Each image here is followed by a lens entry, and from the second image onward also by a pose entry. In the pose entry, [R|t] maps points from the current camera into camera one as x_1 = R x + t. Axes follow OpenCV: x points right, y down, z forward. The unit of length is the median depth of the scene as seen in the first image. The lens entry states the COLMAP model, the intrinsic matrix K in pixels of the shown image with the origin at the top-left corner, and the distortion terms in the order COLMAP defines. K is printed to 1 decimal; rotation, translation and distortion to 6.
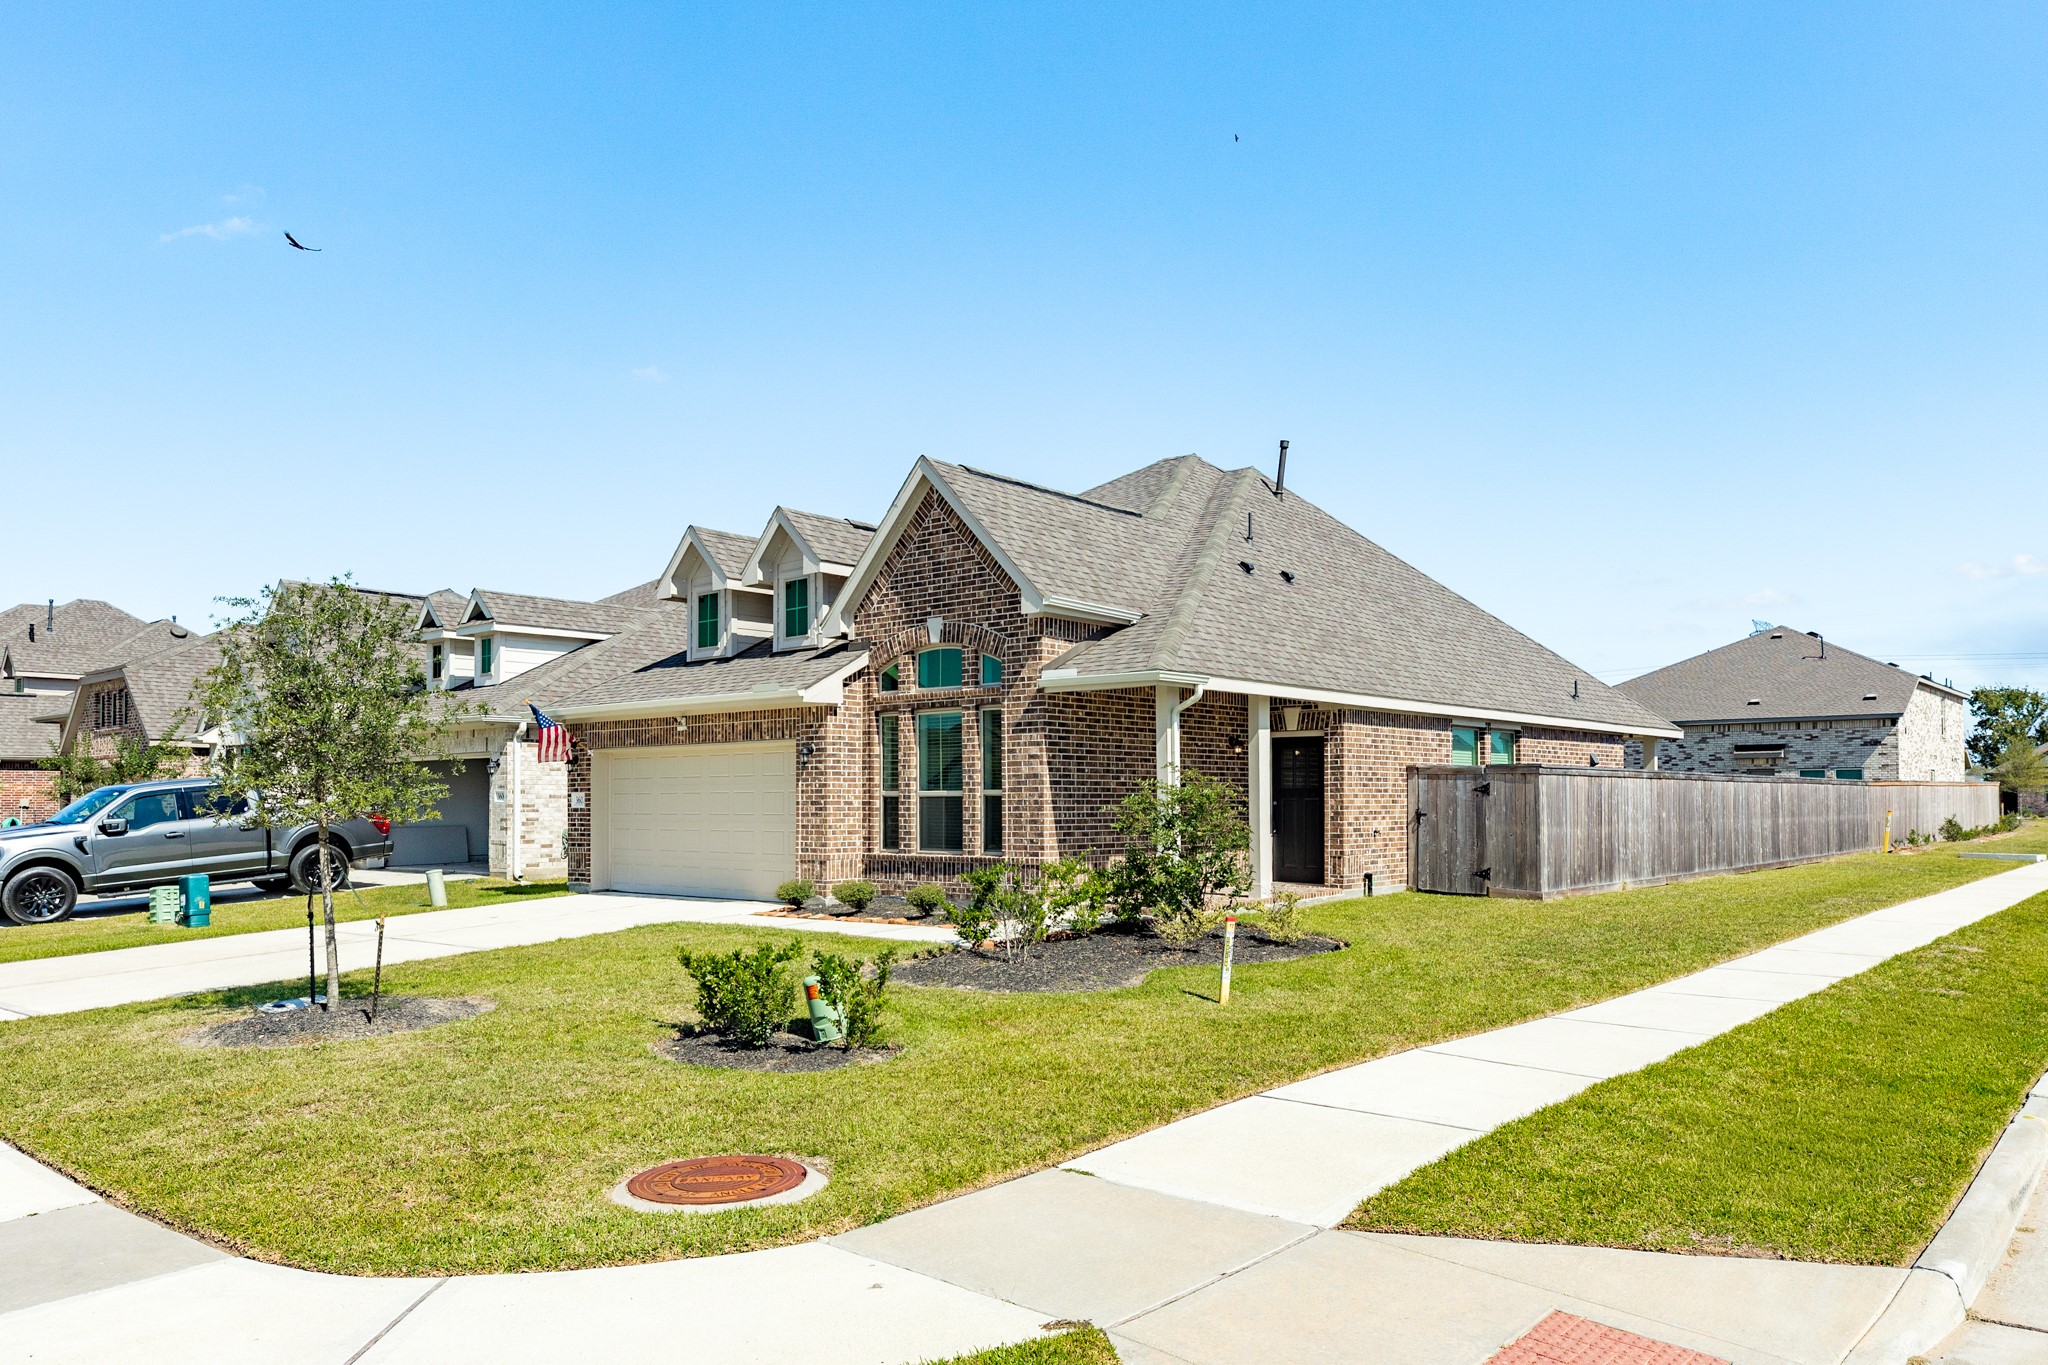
lens RADIAL K [[1375.2, 0, 1025.1], [0, 1375.2, 694.1], [0, 0, 1]] dist [-0.002297, -0.000007]
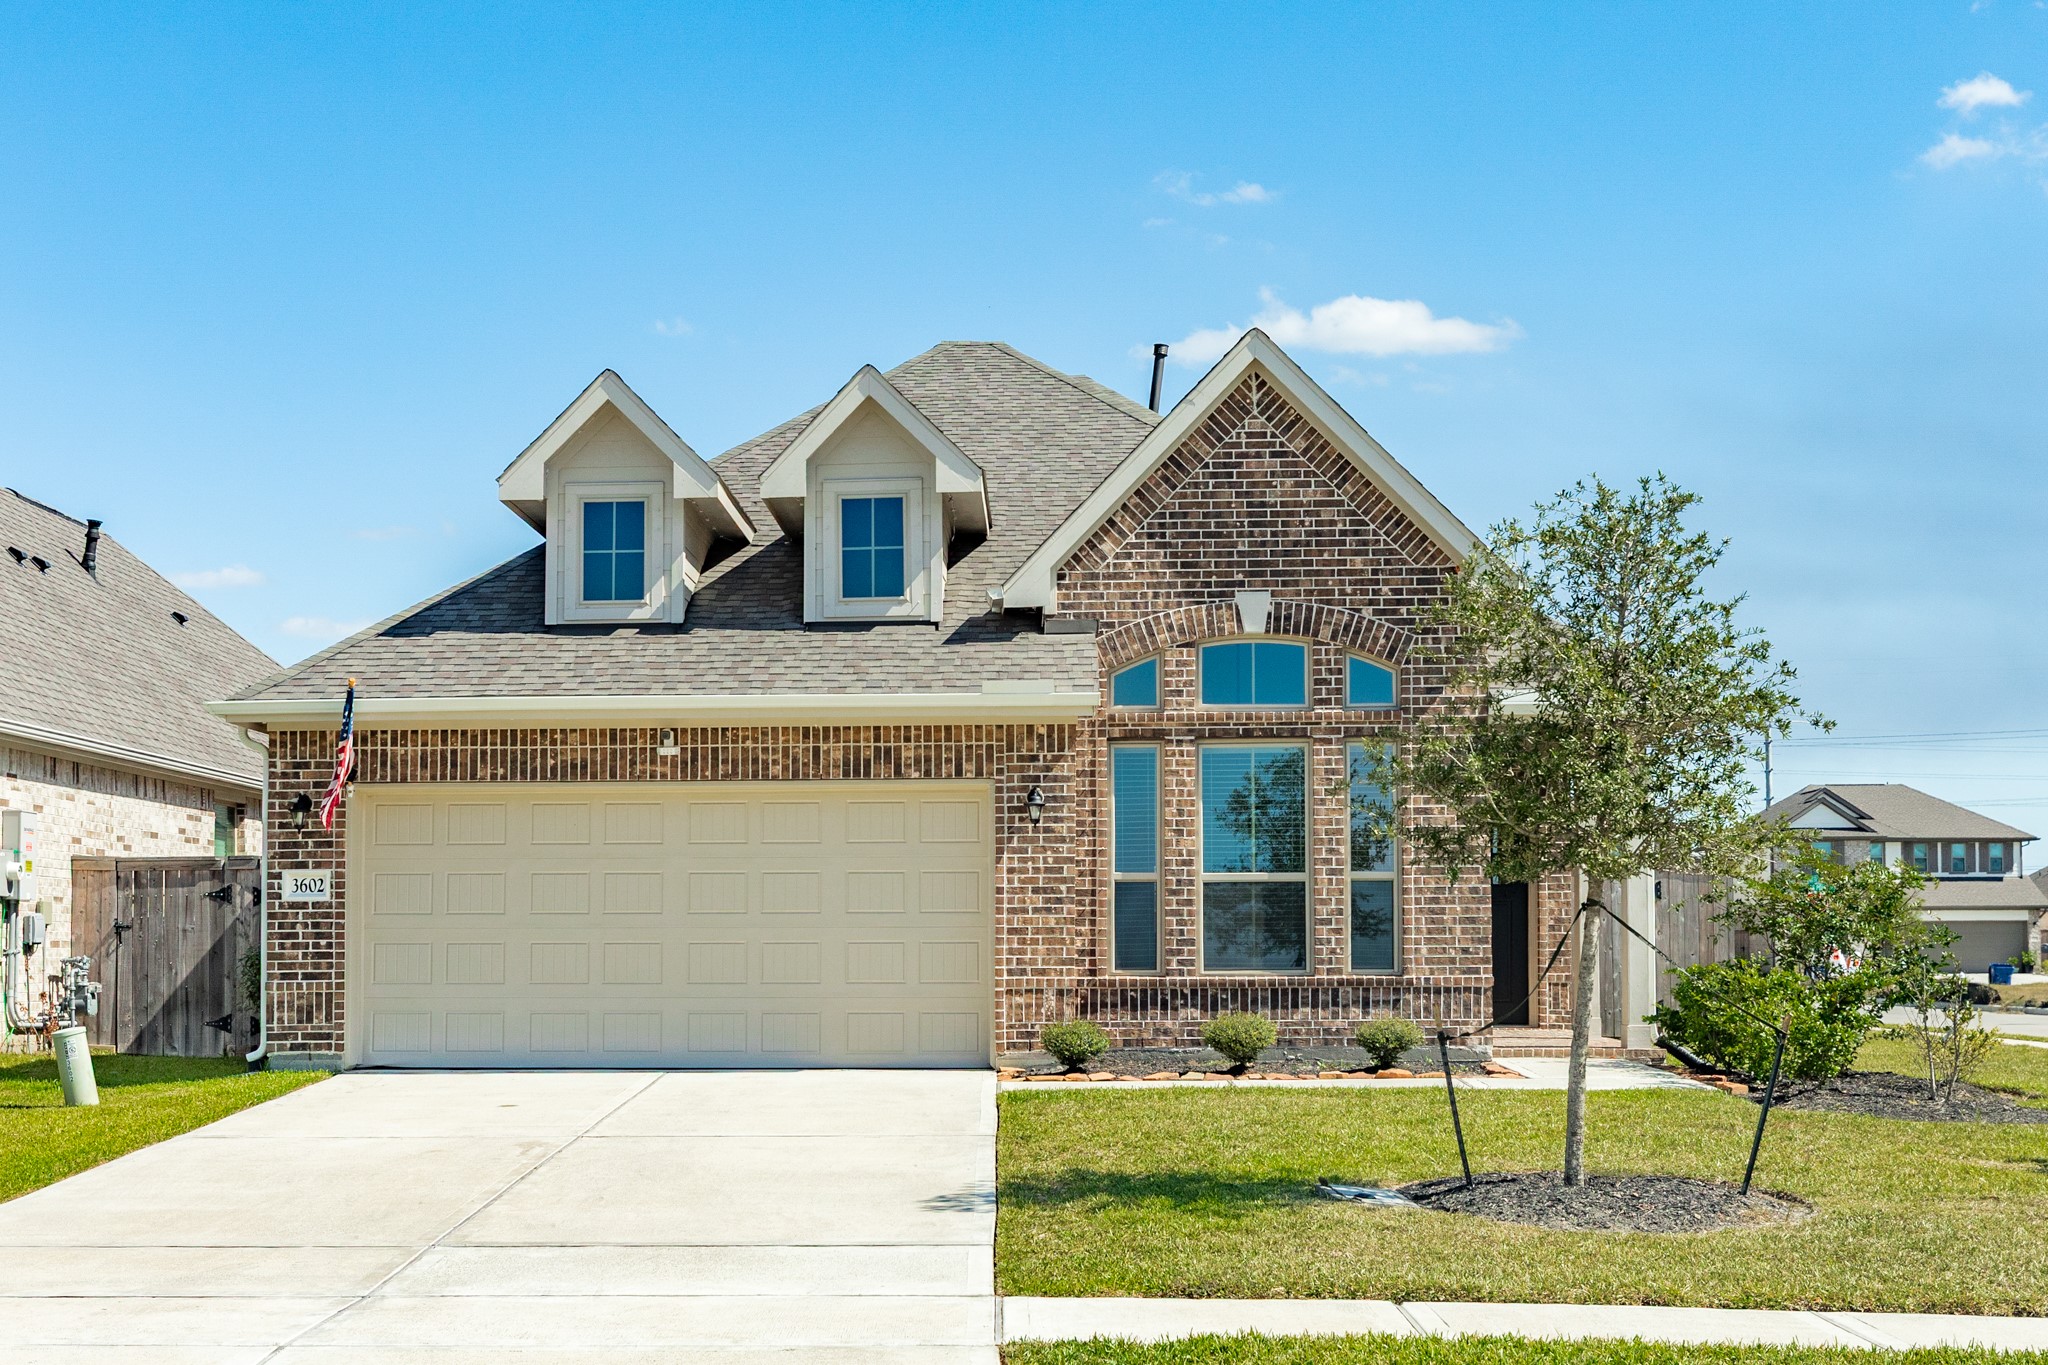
lens RADIAL K [[2478.7, 0, 1024.0], [0, 2478.7, 679.2], [0, 0, 1]] dist [0.006307, 0.000000]
pose [[0.818484, 0.064431, 0.570904, -0.763205], [-0.046999, 0.997870, -0.045237, 0.037853], [-0.572603, 0.010193, 0.819769, 0.142619]]
